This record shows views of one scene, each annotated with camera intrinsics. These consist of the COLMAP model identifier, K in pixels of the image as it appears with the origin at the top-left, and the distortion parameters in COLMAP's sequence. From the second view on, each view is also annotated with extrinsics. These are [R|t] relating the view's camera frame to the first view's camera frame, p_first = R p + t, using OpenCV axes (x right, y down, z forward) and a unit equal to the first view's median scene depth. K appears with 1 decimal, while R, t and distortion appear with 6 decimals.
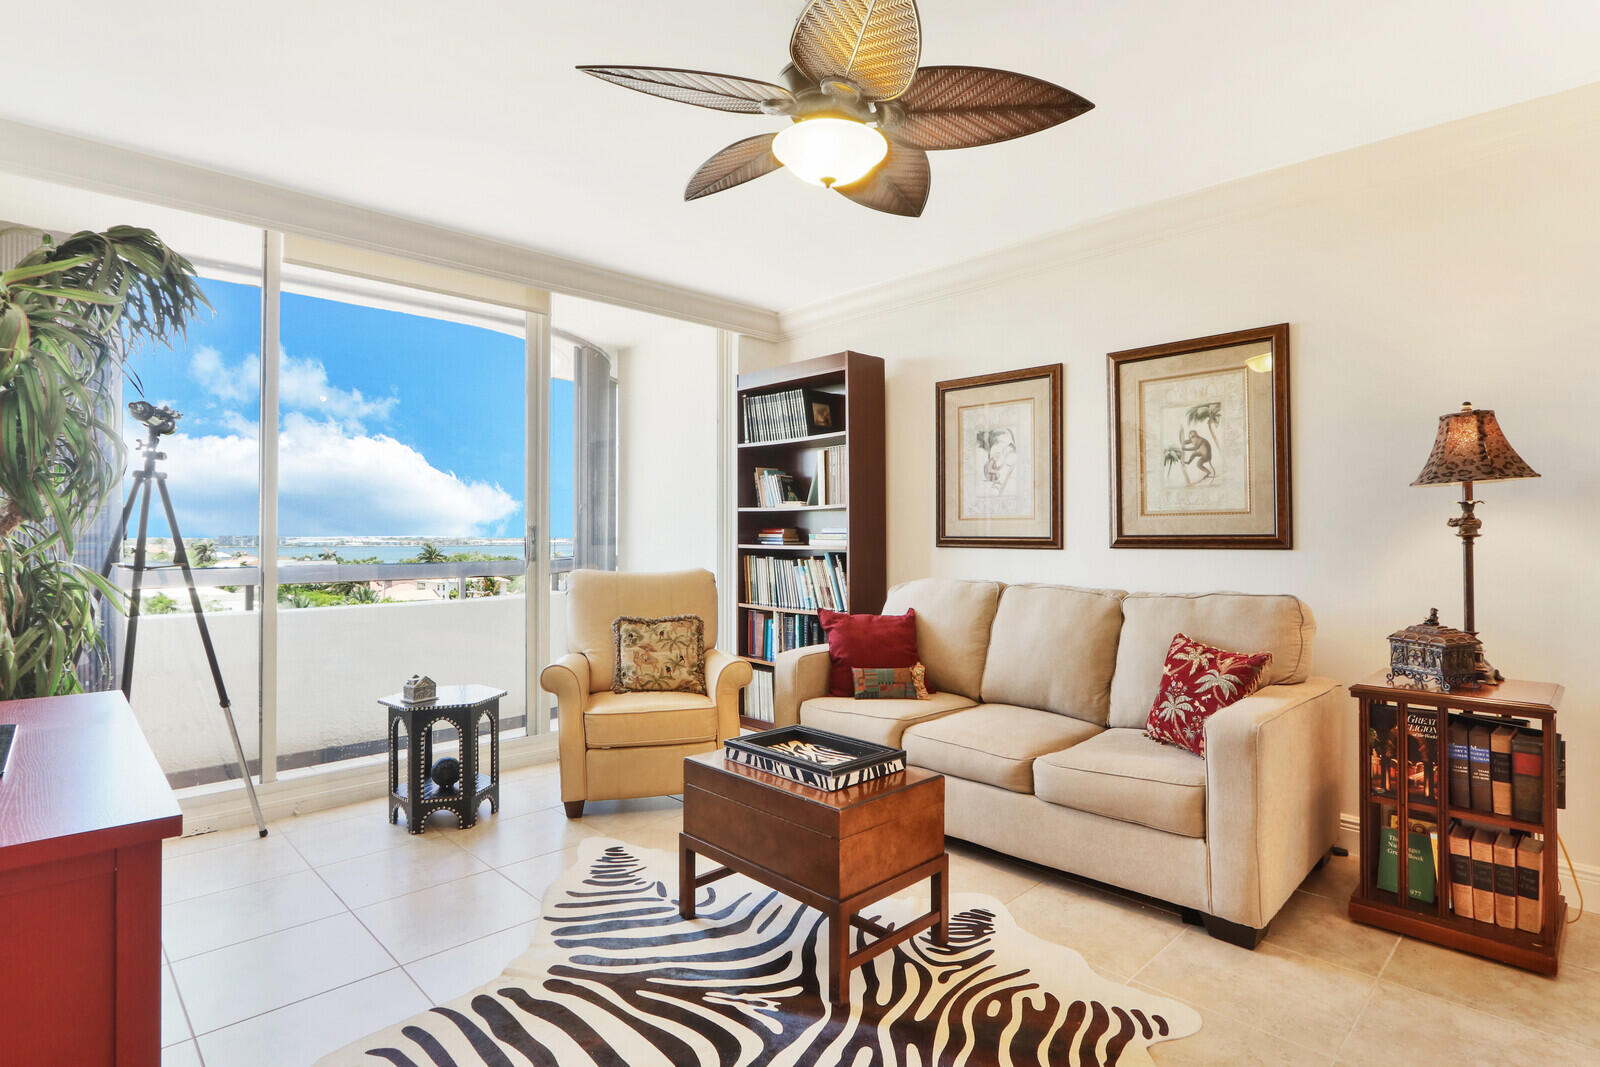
lens RADIAL K [[802.0, 0, 800.0], [0, 802.0, 533.5], [0, 0, 1]] dist [-0.002154, -0.000424]
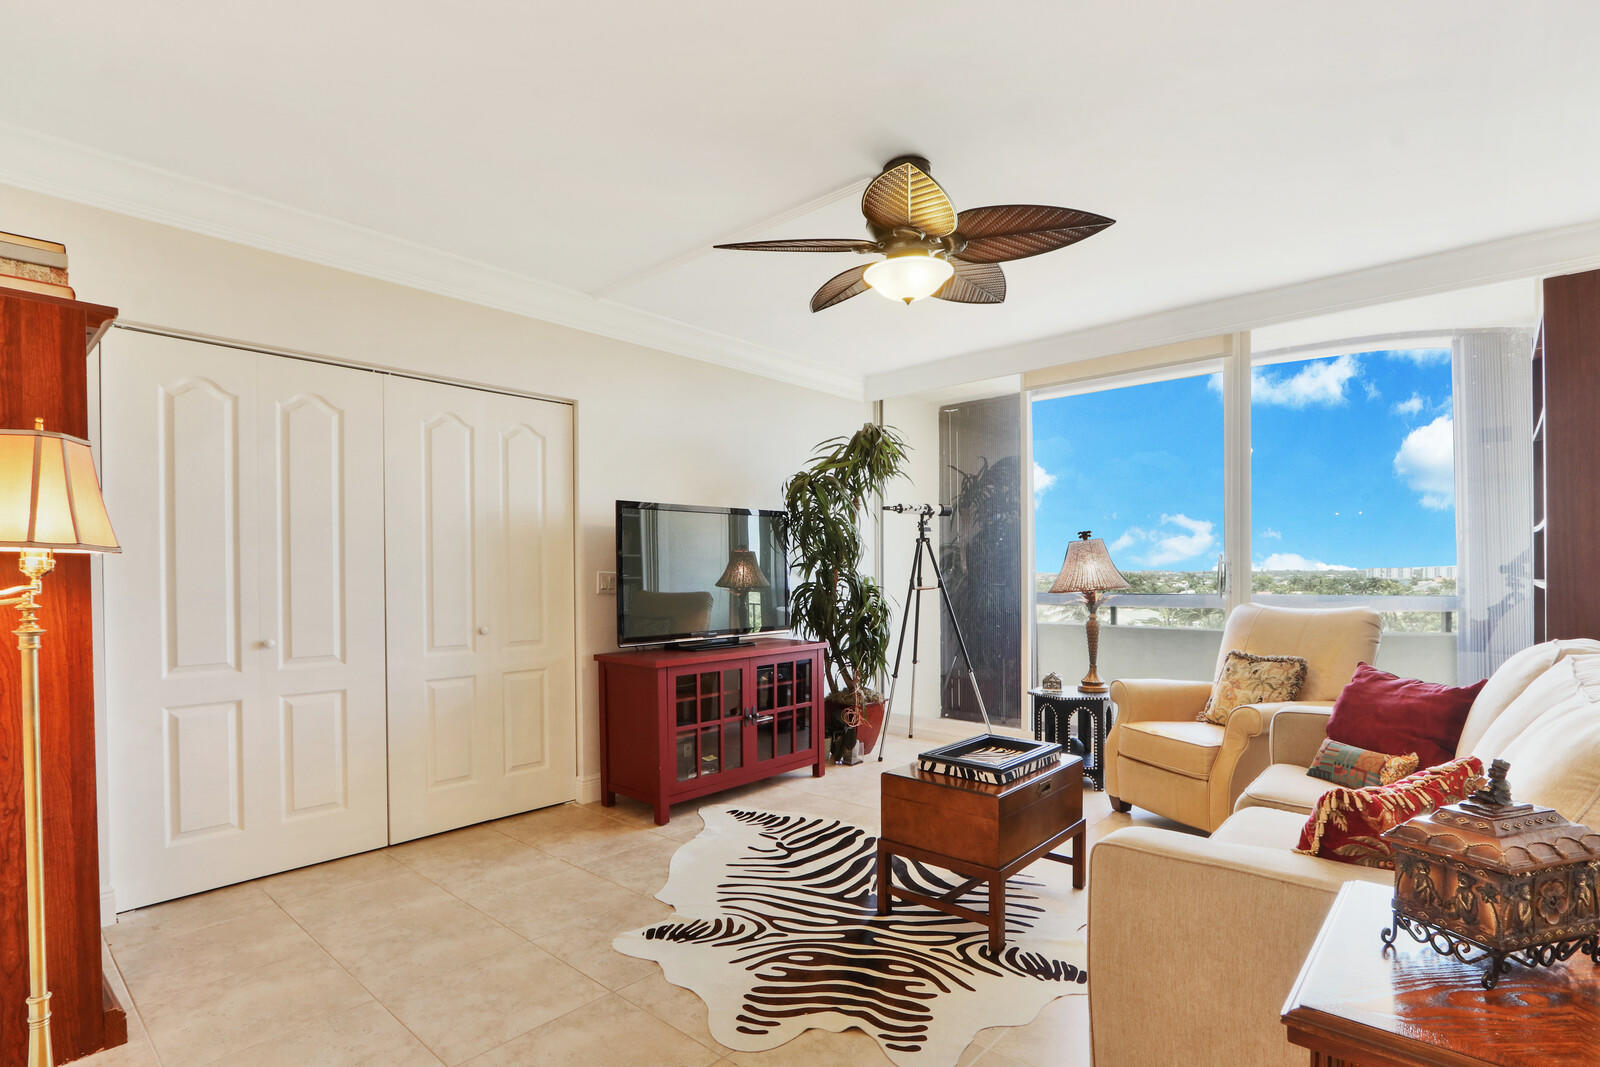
lens RADIAL K [[791.5, 0, 807.0], [0, 791.5, 577.4], [0, 0, 1]] dist [0.001177, 0.000148]
pose [[0.085596, 0.006745, -0.996307, 1.289107], [0.013112, 0.999883, 0.007896, -0.003571], [0.996244, -0.013740, 0.085497, 0.702897]]
